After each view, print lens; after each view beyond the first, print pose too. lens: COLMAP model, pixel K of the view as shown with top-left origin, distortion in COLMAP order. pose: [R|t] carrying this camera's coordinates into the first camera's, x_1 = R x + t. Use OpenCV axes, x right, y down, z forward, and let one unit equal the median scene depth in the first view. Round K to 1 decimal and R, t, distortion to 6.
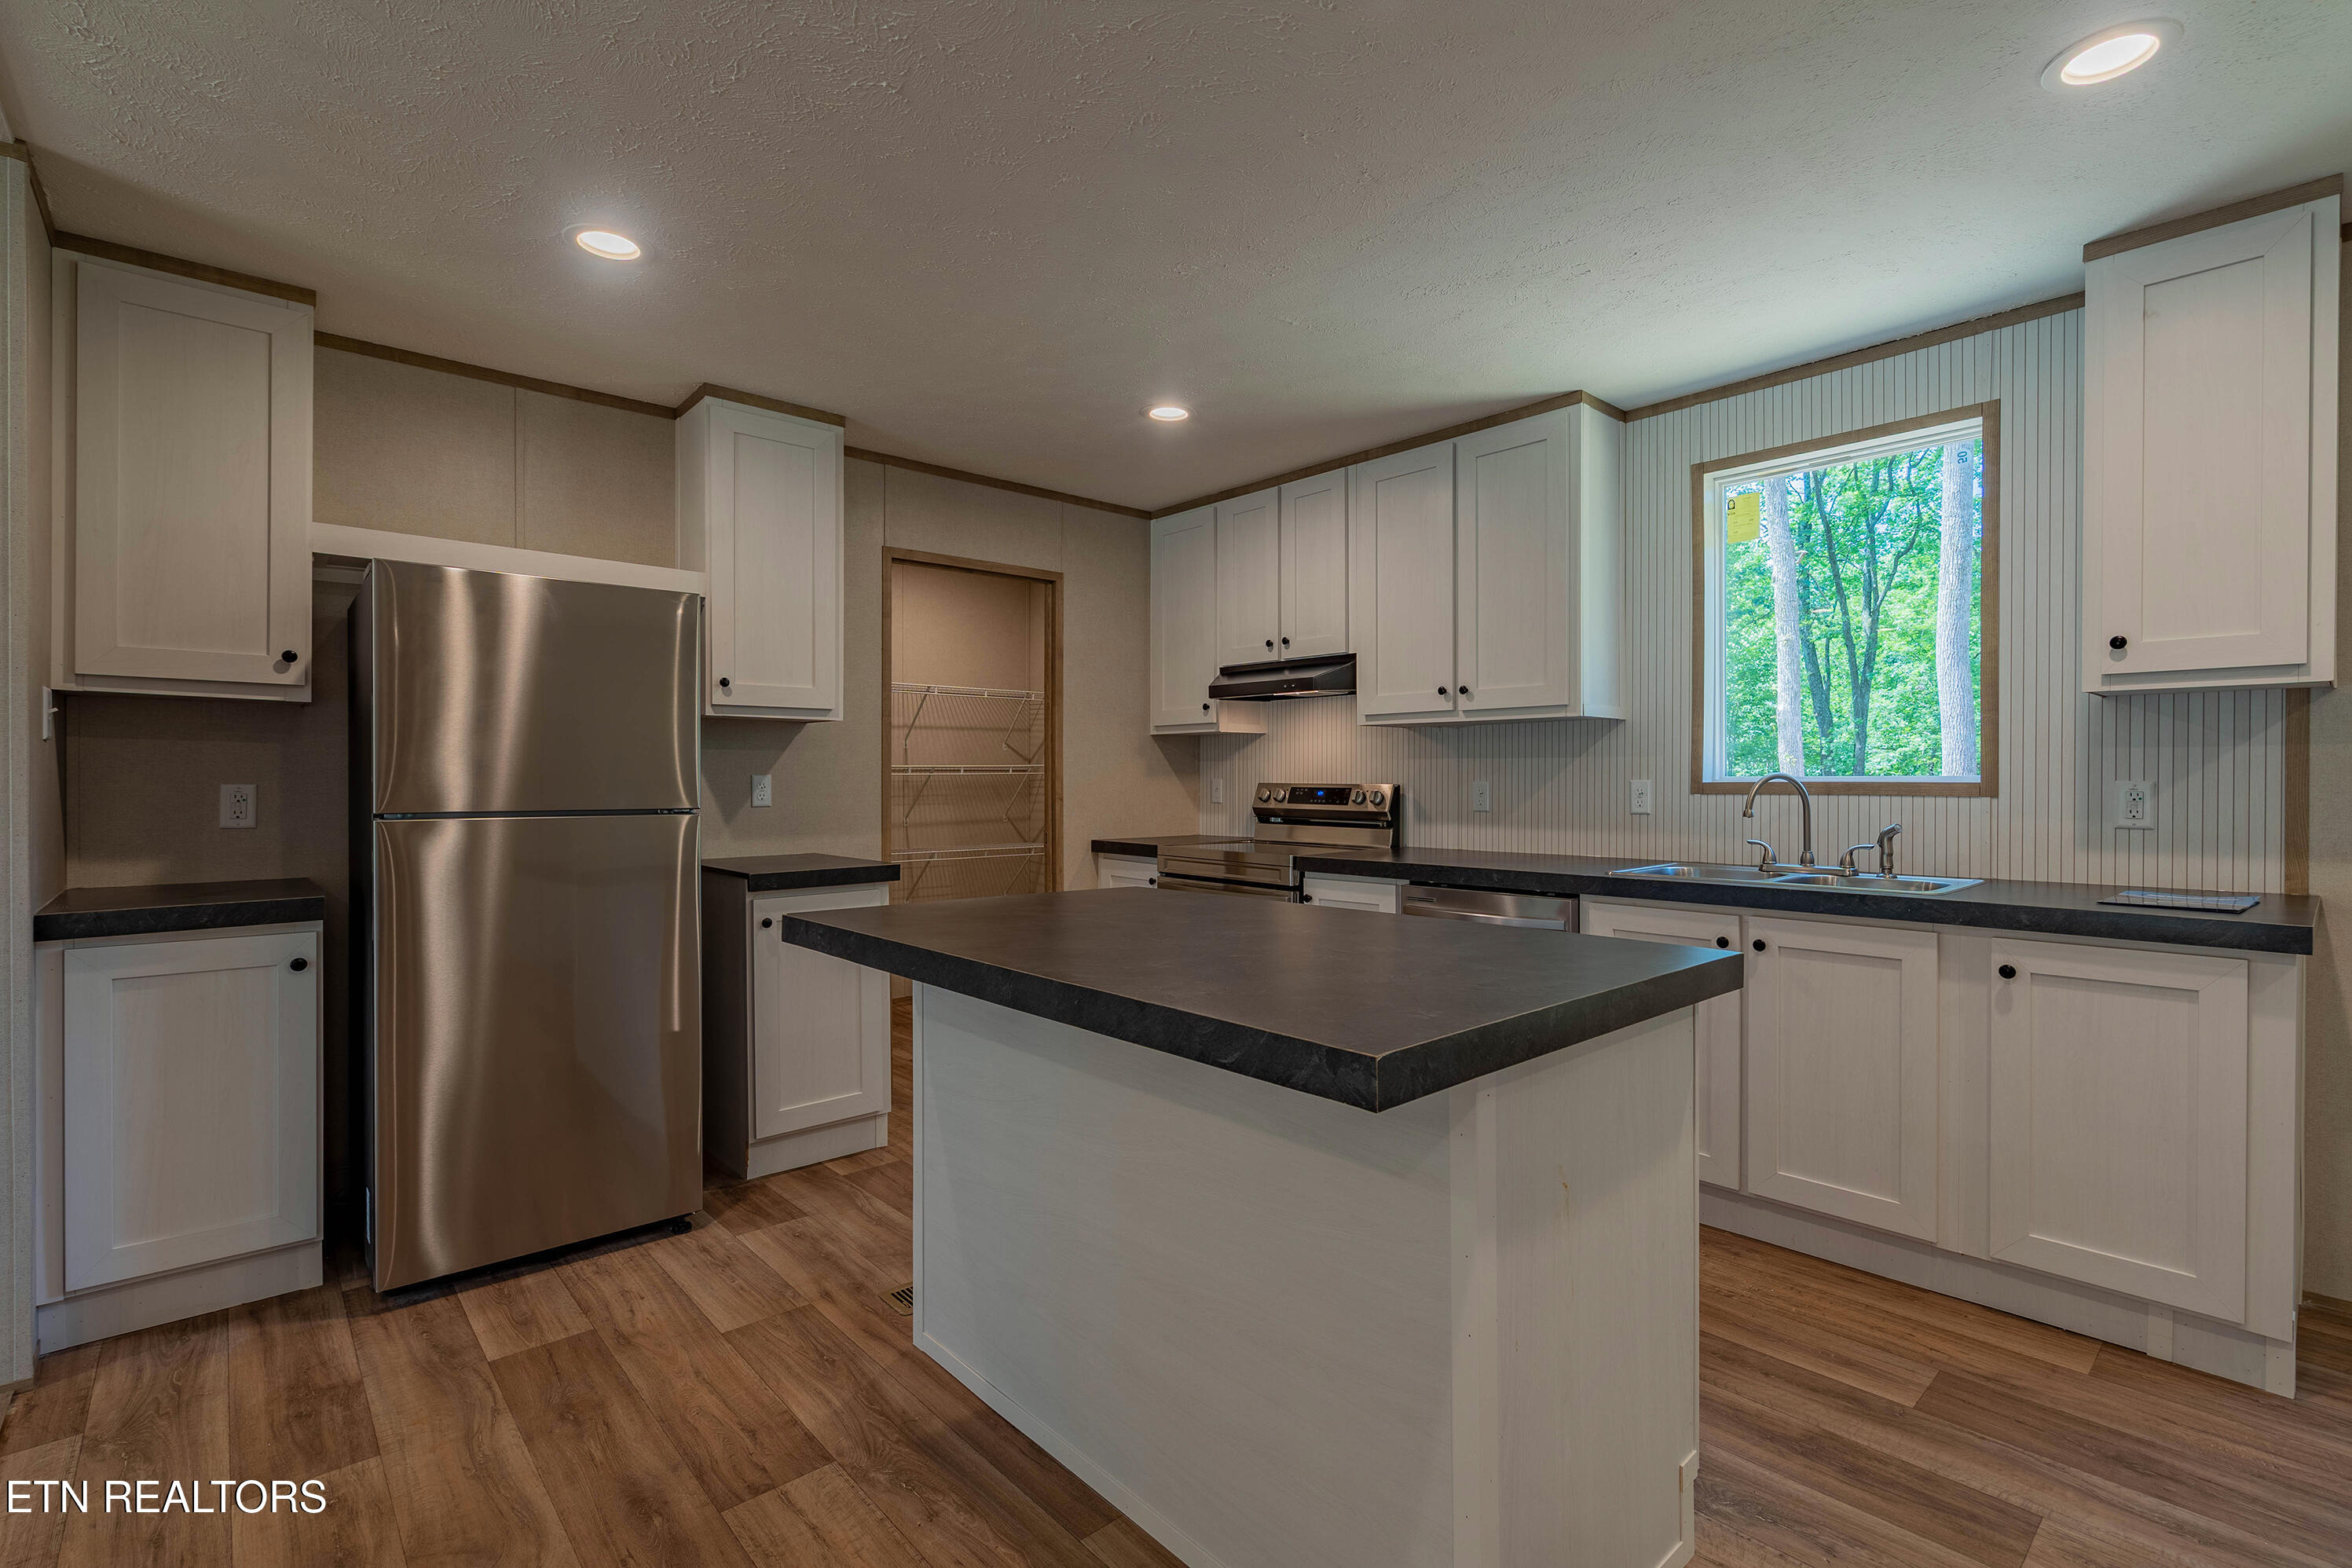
lens RADIAL K [[1088.2, 0, 1176.0], [0, 1088.2, 784.0], [0, 0, 1]] dist [0.004074, 0.000595]
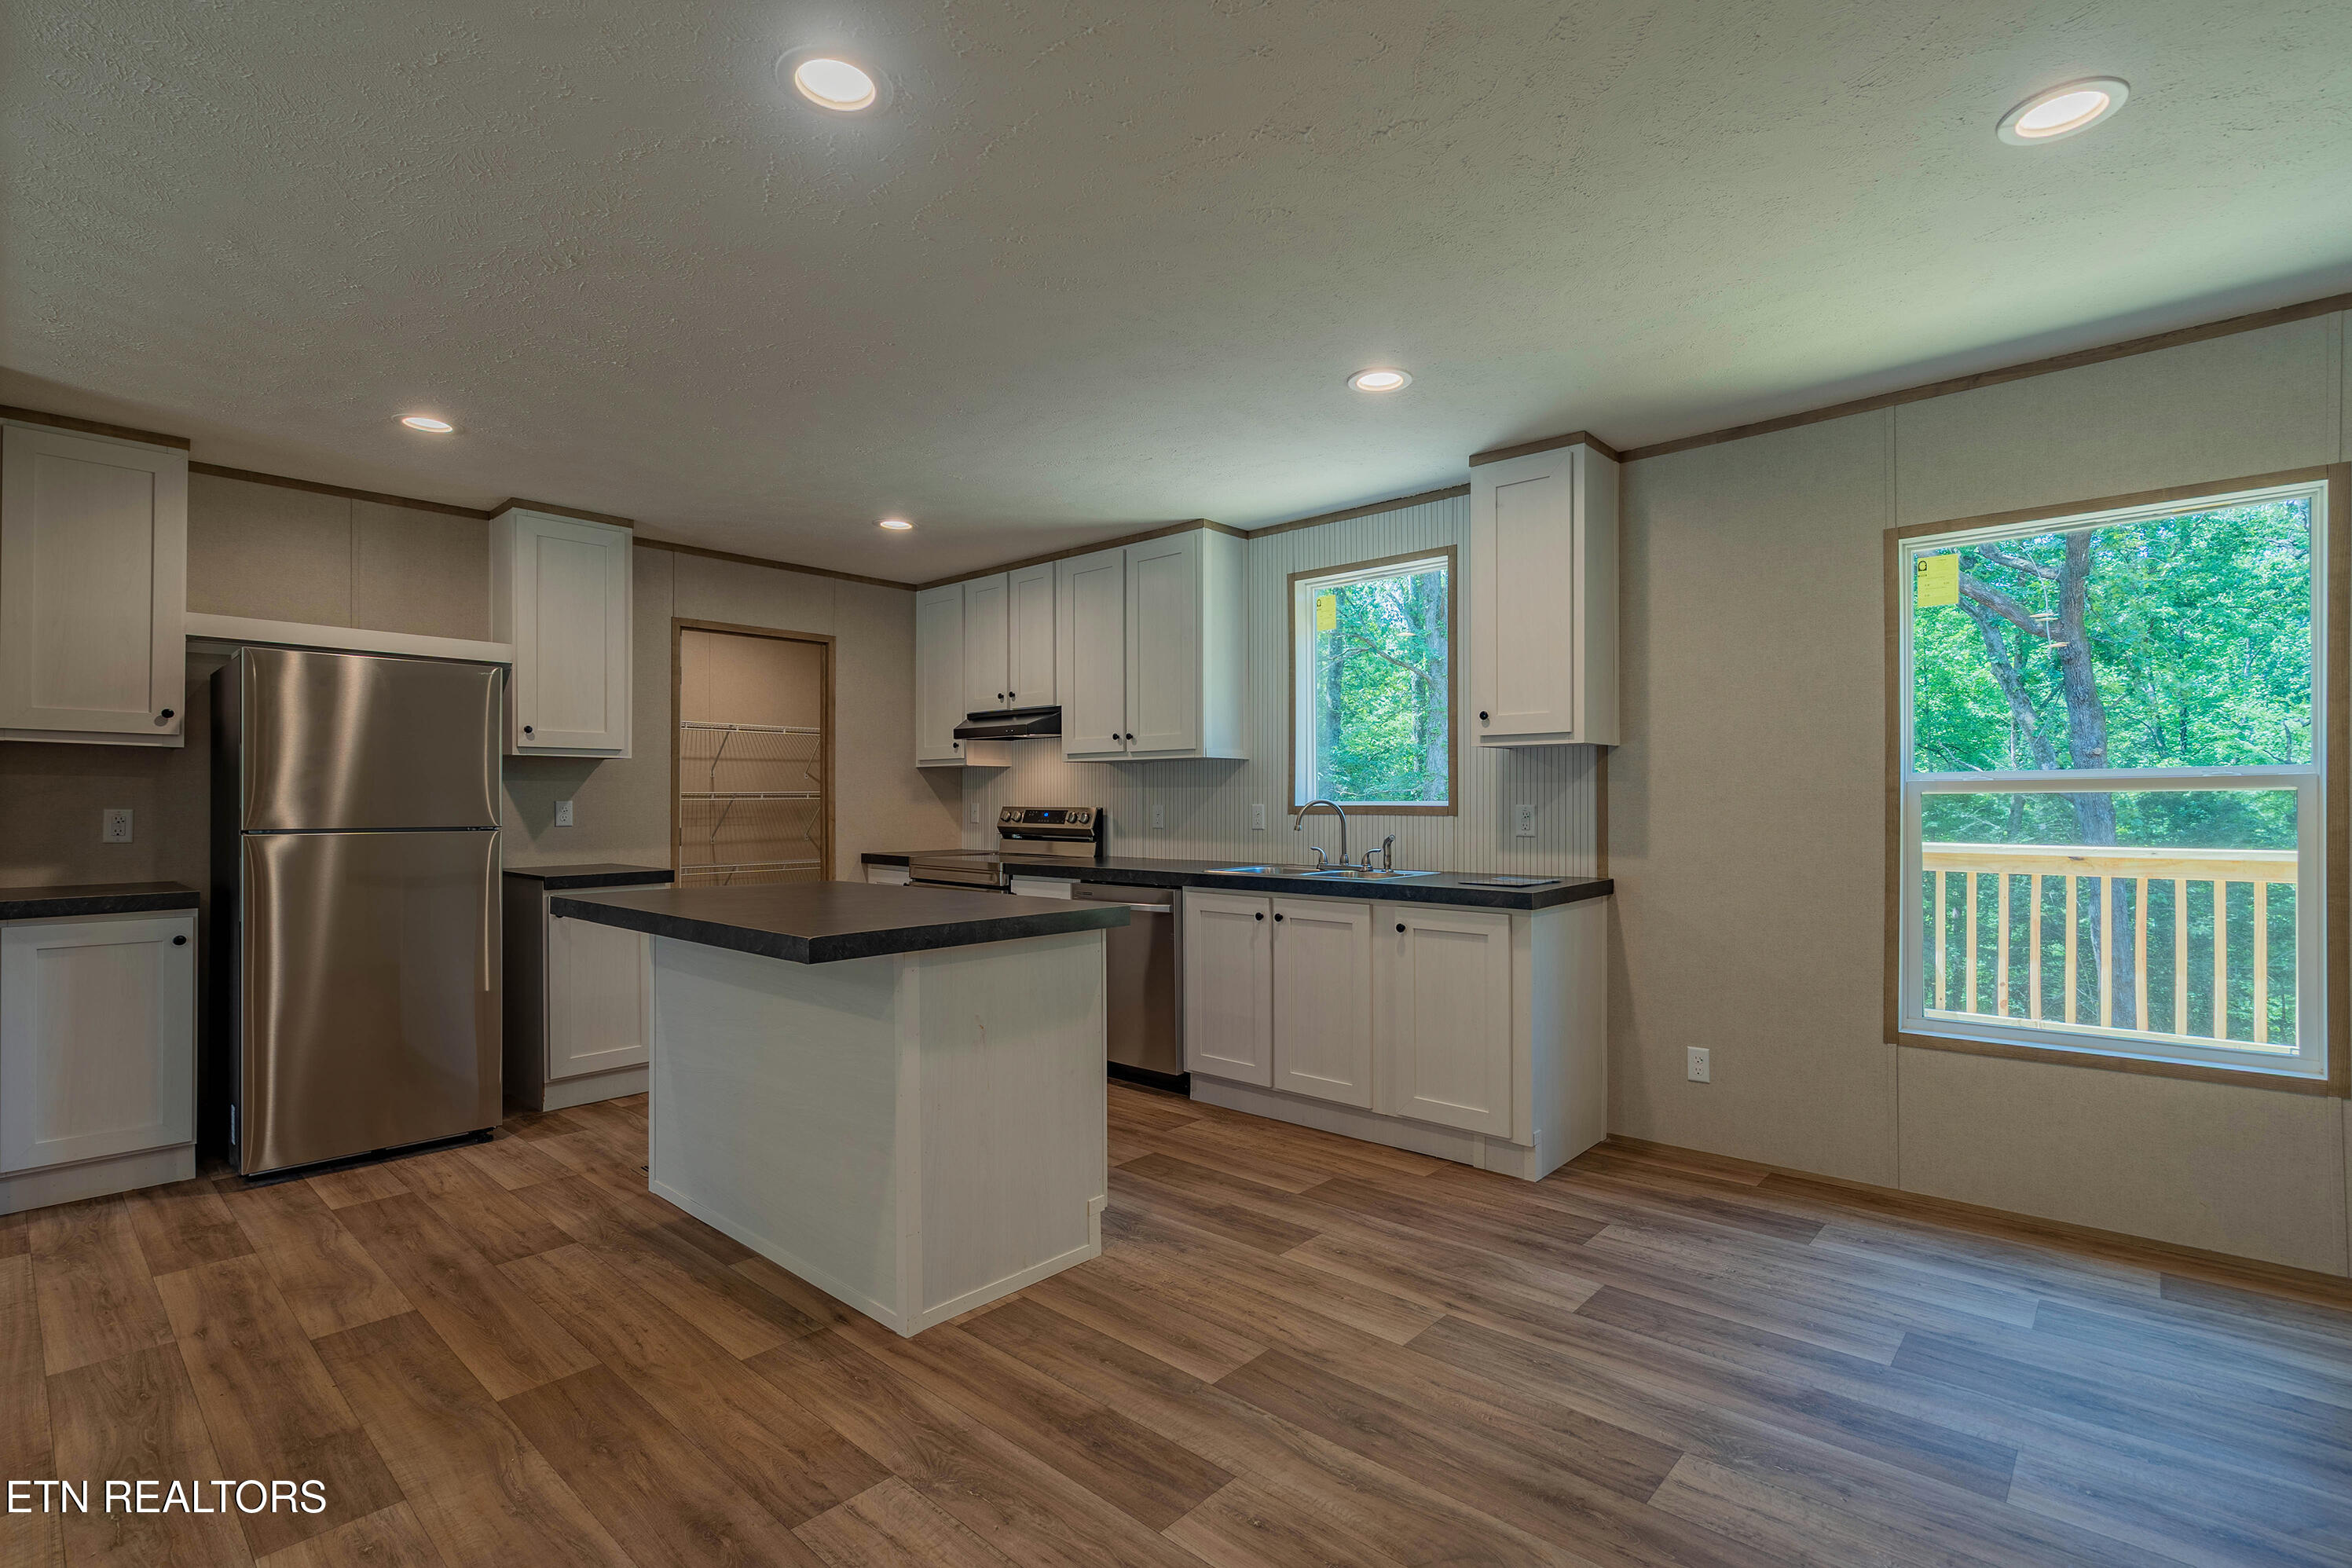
lens RADIAL K [[1079.4, 0, 1192.1], [0, 1079.4, 798.6], [0, 0, 1]] dist [0.009158, -0.000106]
pose [[0.992588, -0.000501, 0.121524, 0.236524], [0.001427, 0.999971, -0.007532, -0.000693], [-0.121517, 0.007650, 0.992560, -0.414216]]
